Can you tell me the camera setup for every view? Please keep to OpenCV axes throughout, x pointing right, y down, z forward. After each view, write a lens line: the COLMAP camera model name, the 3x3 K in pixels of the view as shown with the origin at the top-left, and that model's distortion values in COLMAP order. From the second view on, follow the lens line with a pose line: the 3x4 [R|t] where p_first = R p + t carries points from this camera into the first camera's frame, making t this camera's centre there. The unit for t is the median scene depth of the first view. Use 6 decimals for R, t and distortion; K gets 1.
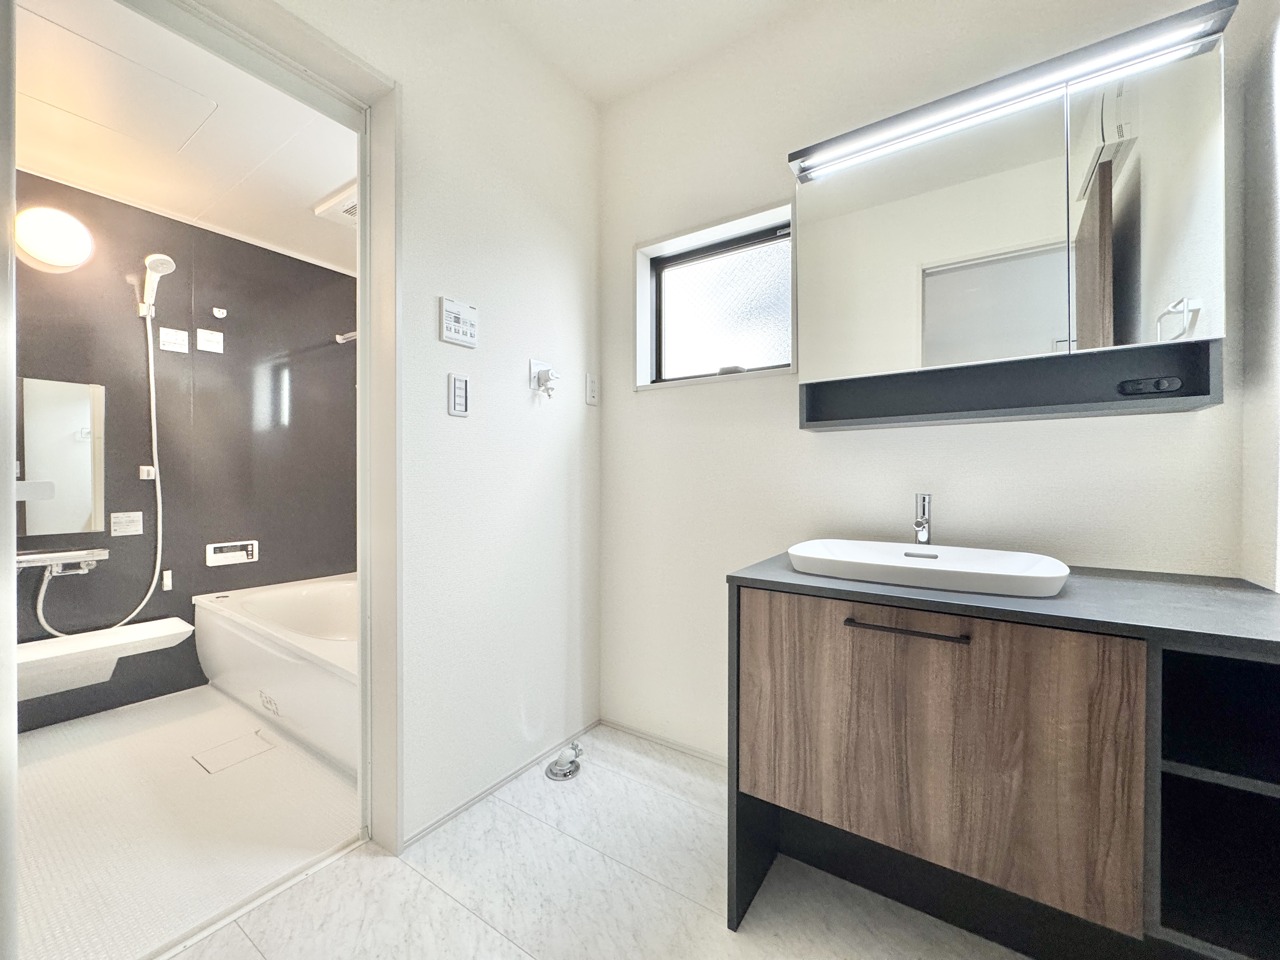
lens RADIAL K [[509.3, 0, 644.0], [0, 509.3, 481.9], [0, 0, 1]] dist [-0.004735, 0.000840]
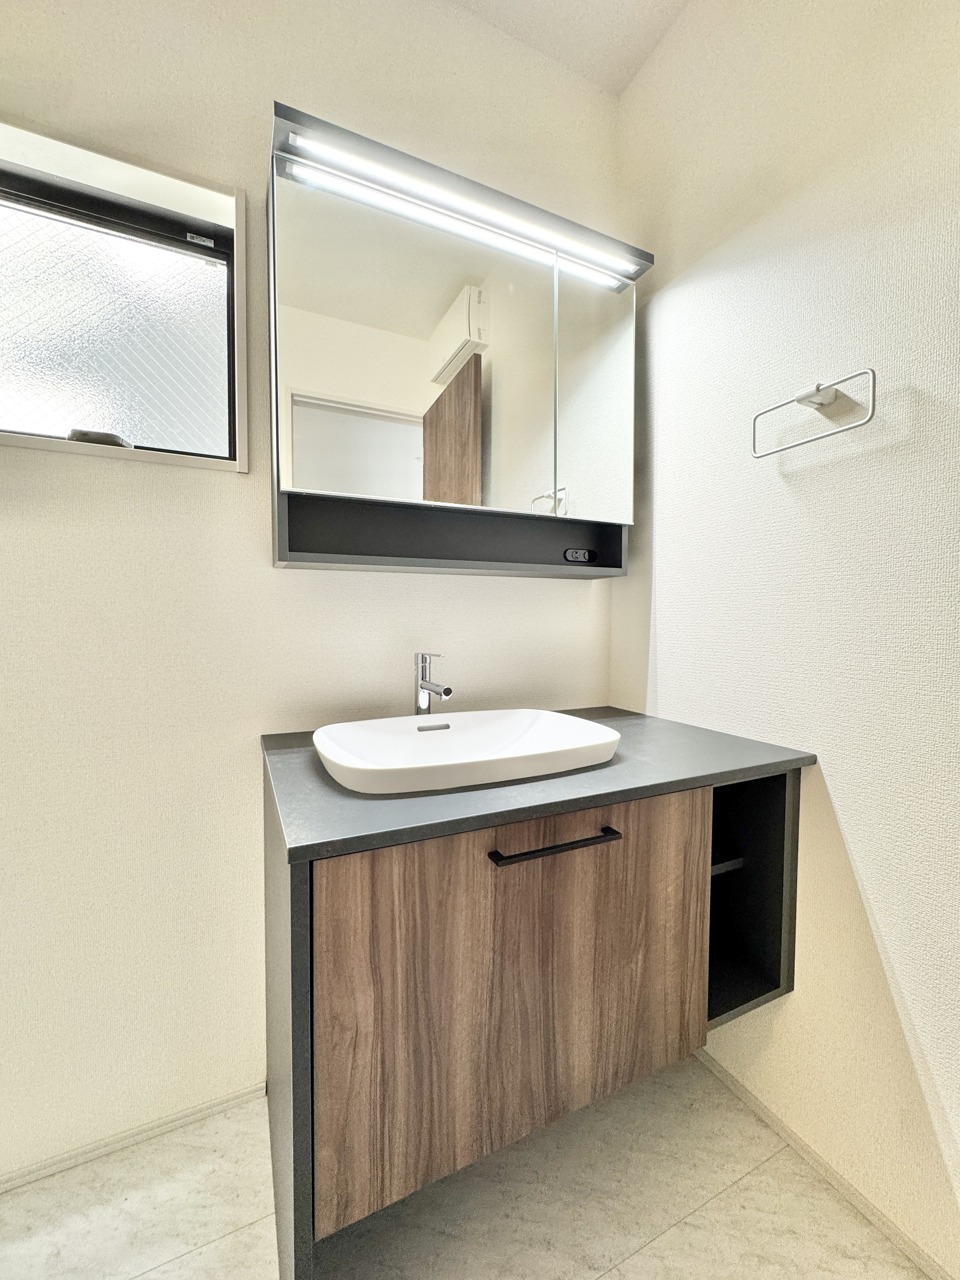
lens RADIAL K [[509.3, 0, 479.4], [0, 509.3, 640.8], [0, 0, 1]] dist [-0.004735, 0.000840]
pose [[0.506661, -0.033860, 0.861480, -0.089511], [0.006185, 0.999346, 0.035641, -0.018641], [-0.862123, -0.012730, 0.506539, 0.336739]]
